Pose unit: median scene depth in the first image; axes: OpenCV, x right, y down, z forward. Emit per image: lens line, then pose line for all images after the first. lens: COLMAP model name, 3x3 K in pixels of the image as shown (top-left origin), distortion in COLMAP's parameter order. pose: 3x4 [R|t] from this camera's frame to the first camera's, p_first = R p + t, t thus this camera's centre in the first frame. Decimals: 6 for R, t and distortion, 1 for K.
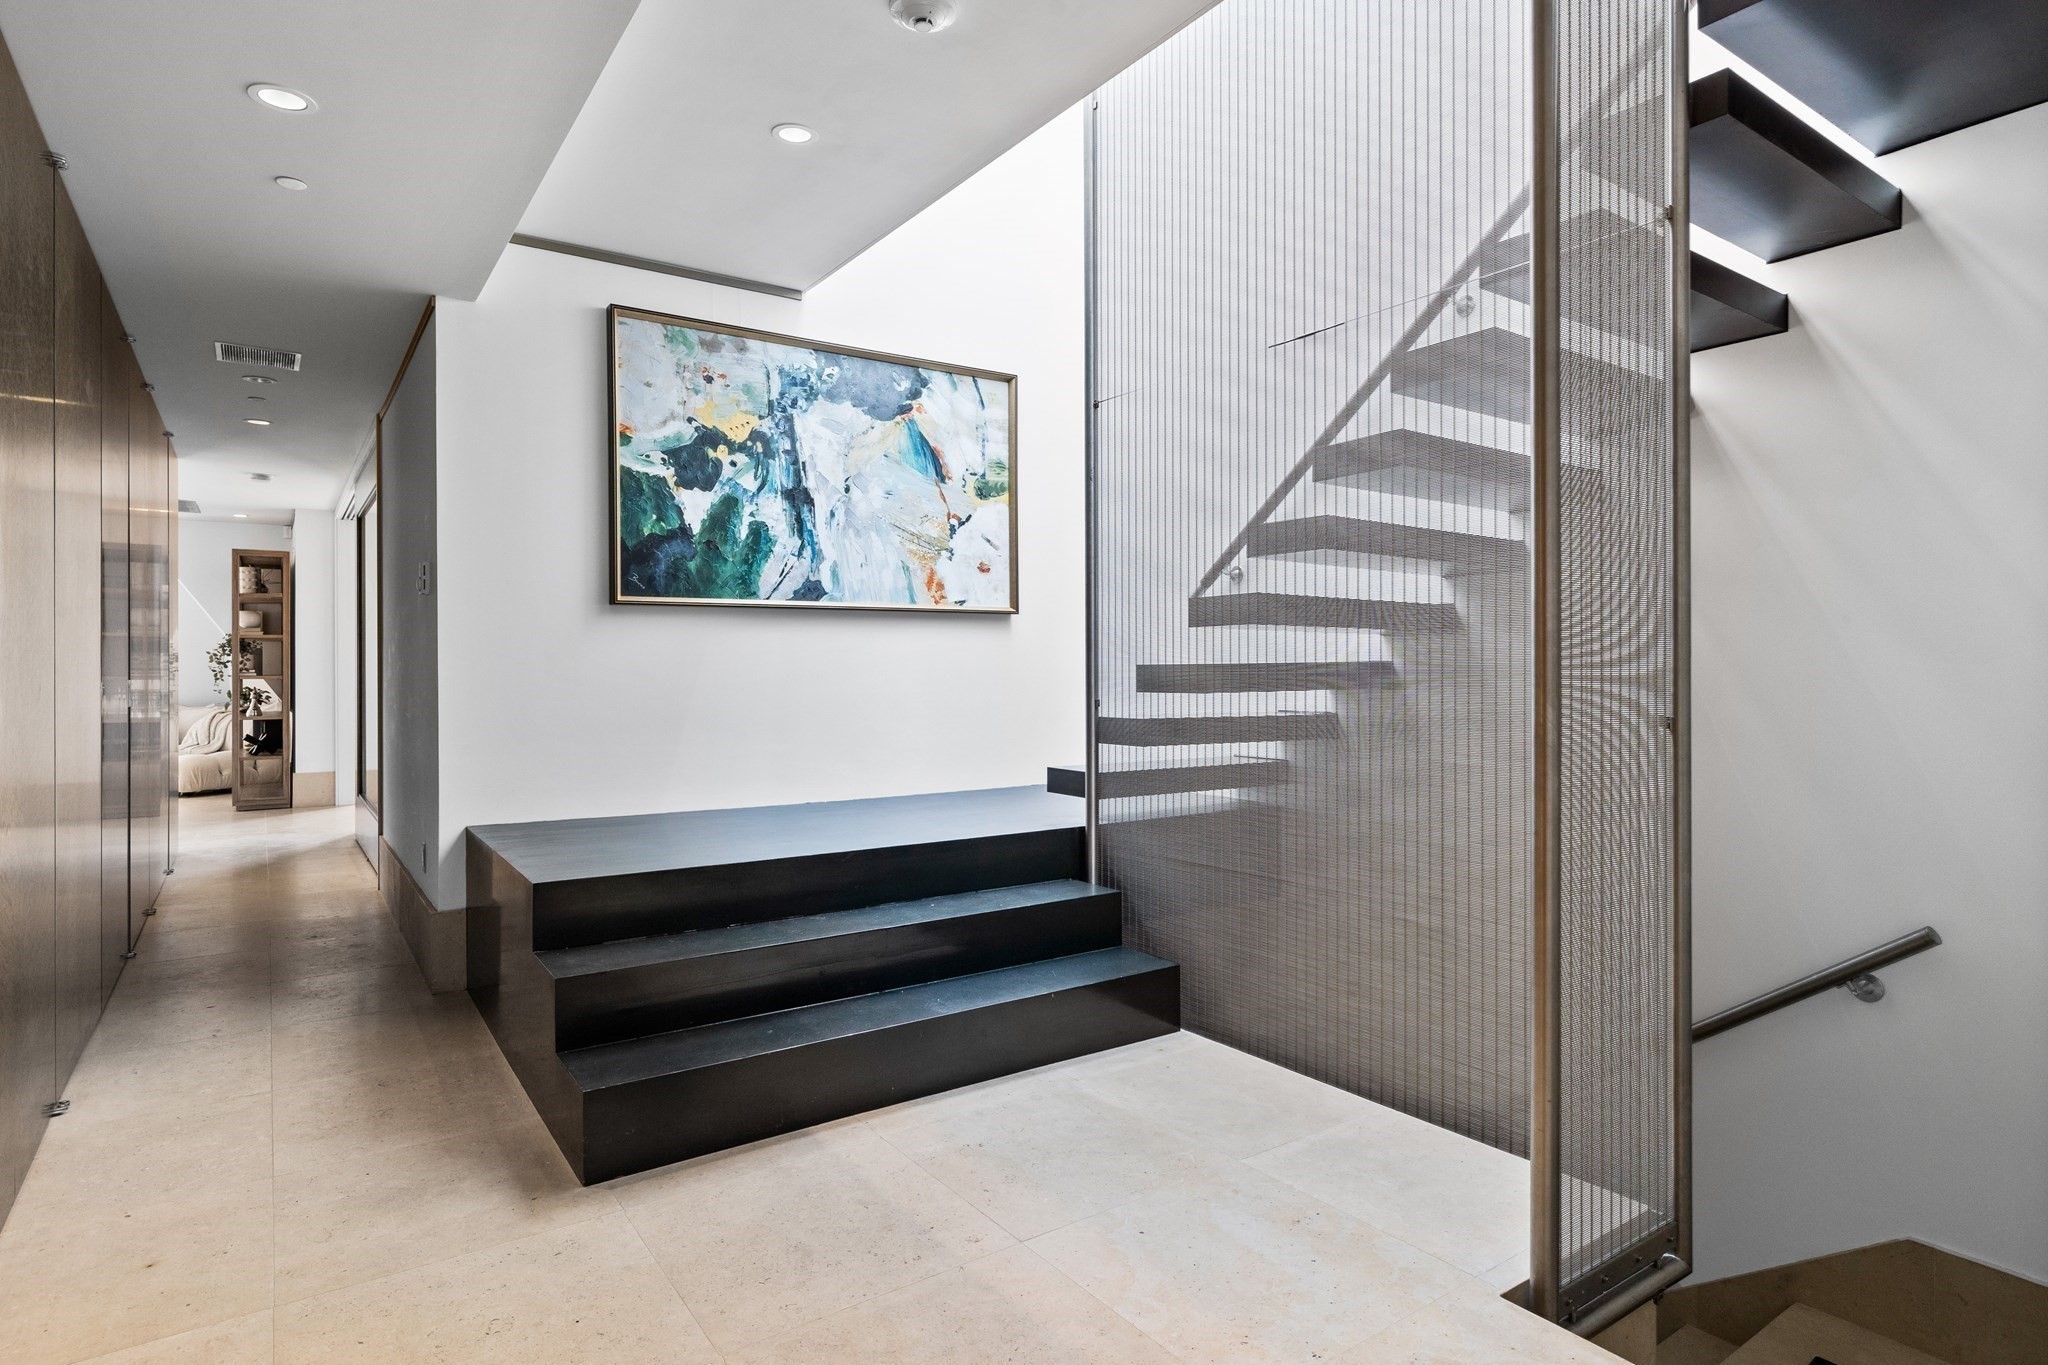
lens RADIAL K [[1074.1, 0, 1034.0], [0, 1074.1, 674.4], [0, 0, 1]] dist [-0.002126, 0.000121]
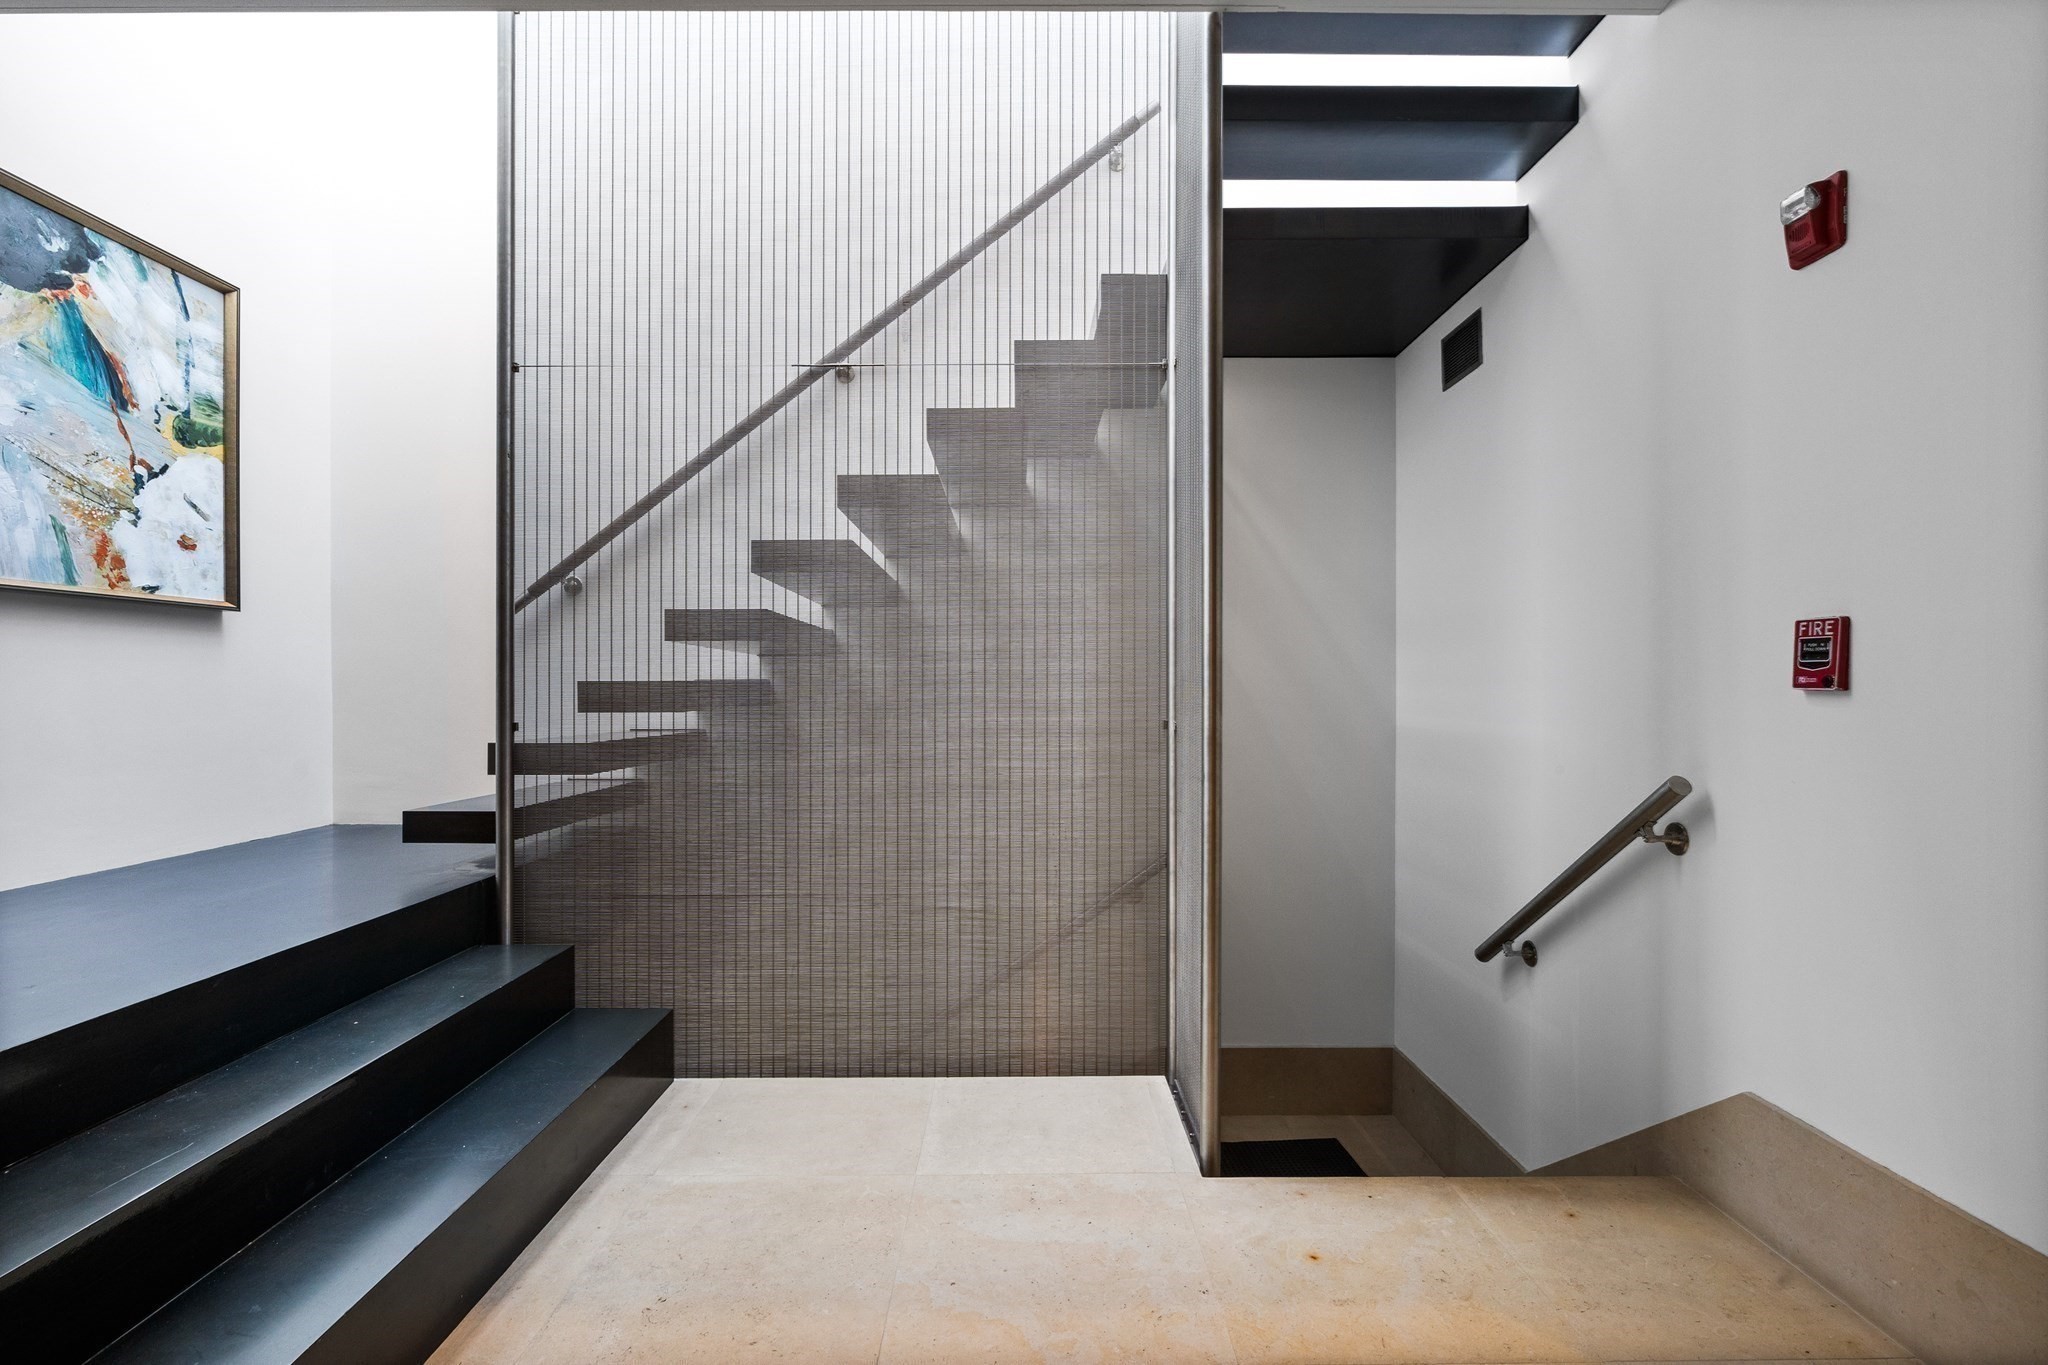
lens RADIAL K [[913.0, 0, 1022.8], [0, 913.0, 691.7], [0, 0, 1]] dist [-0.007785, 0.000618]
pose [[0.582484, 0.000218, 0.812842, -0.220511], [0.001537, 0.999998, -0.001370, 0.000965], [-0.812841, 0.002047, 0.582482, 0.208720]]
